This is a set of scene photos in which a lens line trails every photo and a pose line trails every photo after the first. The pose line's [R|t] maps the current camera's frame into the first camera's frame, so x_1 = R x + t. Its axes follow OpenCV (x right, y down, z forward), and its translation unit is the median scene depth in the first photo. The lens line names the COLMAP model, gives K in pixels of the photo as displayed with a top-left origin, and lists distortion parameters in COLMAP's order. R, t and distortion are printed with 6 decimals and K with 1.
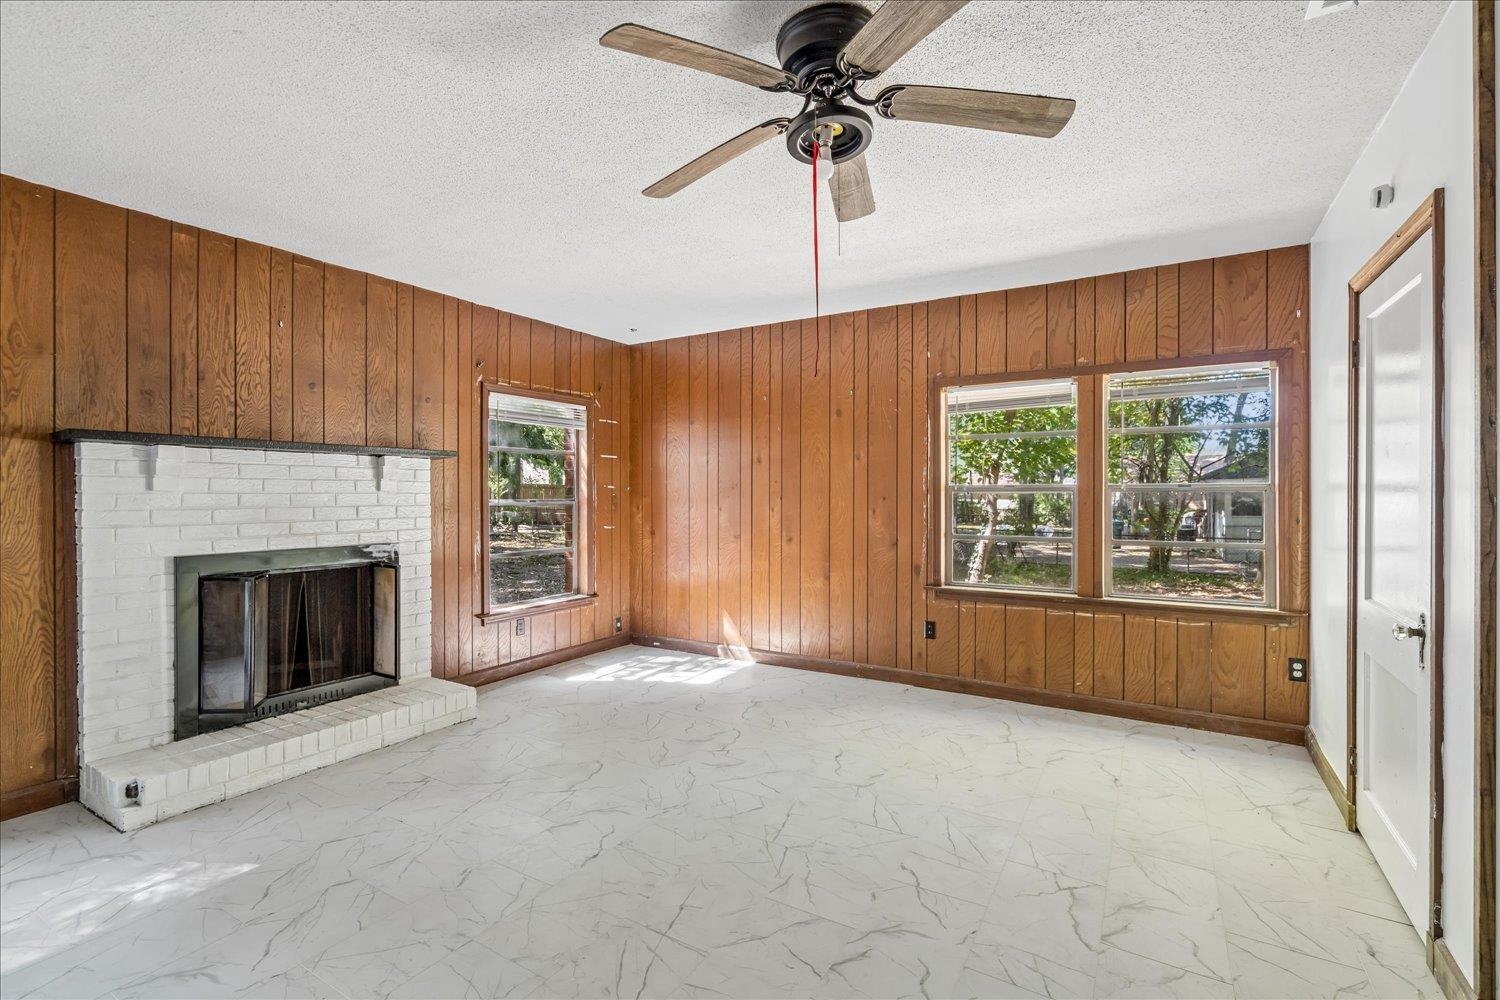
lens RADIAL K [[678.3, 0, 747.9], [0, 678.3, 493.3], [0, 0, 1]] dist [-0.003670, 0.000491]
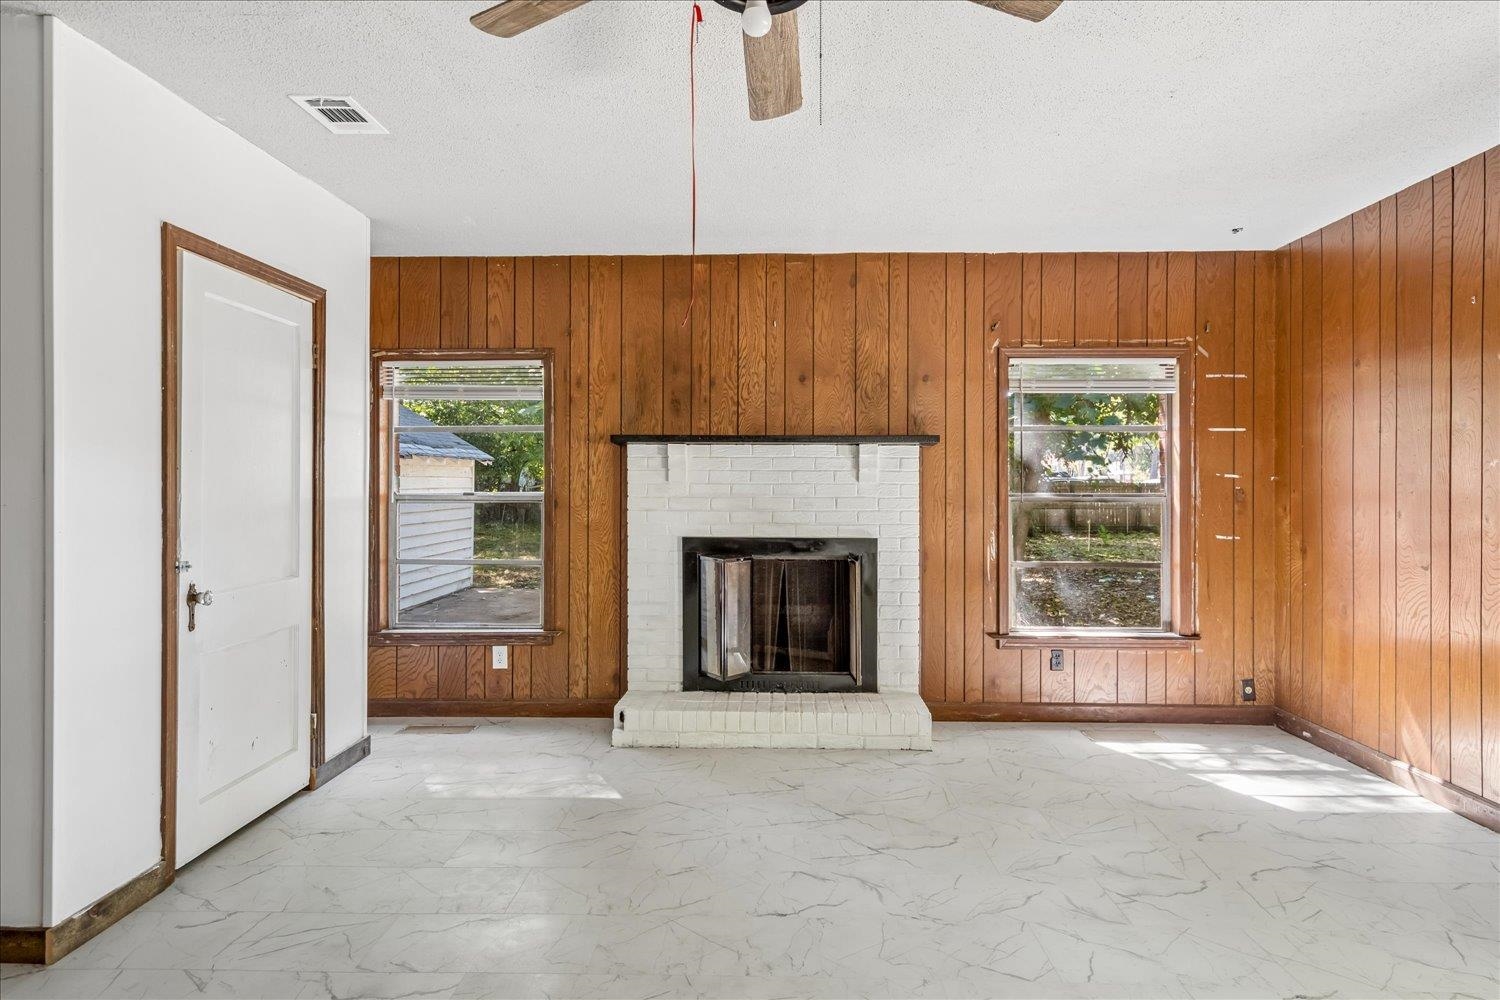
lens RADIAL K [[870.9, 0, 753.3], [0, 870.9, 483.7], [0, 0, 1]] dist [0.001876, 0.001169]
pose [[0.499642, 0.000110, -0.866232, 0.467567], [-0.003662, 0.999991, -0.001985, 0.002376], [0.866224, 0.004164, 0.499638, 0.288905]]
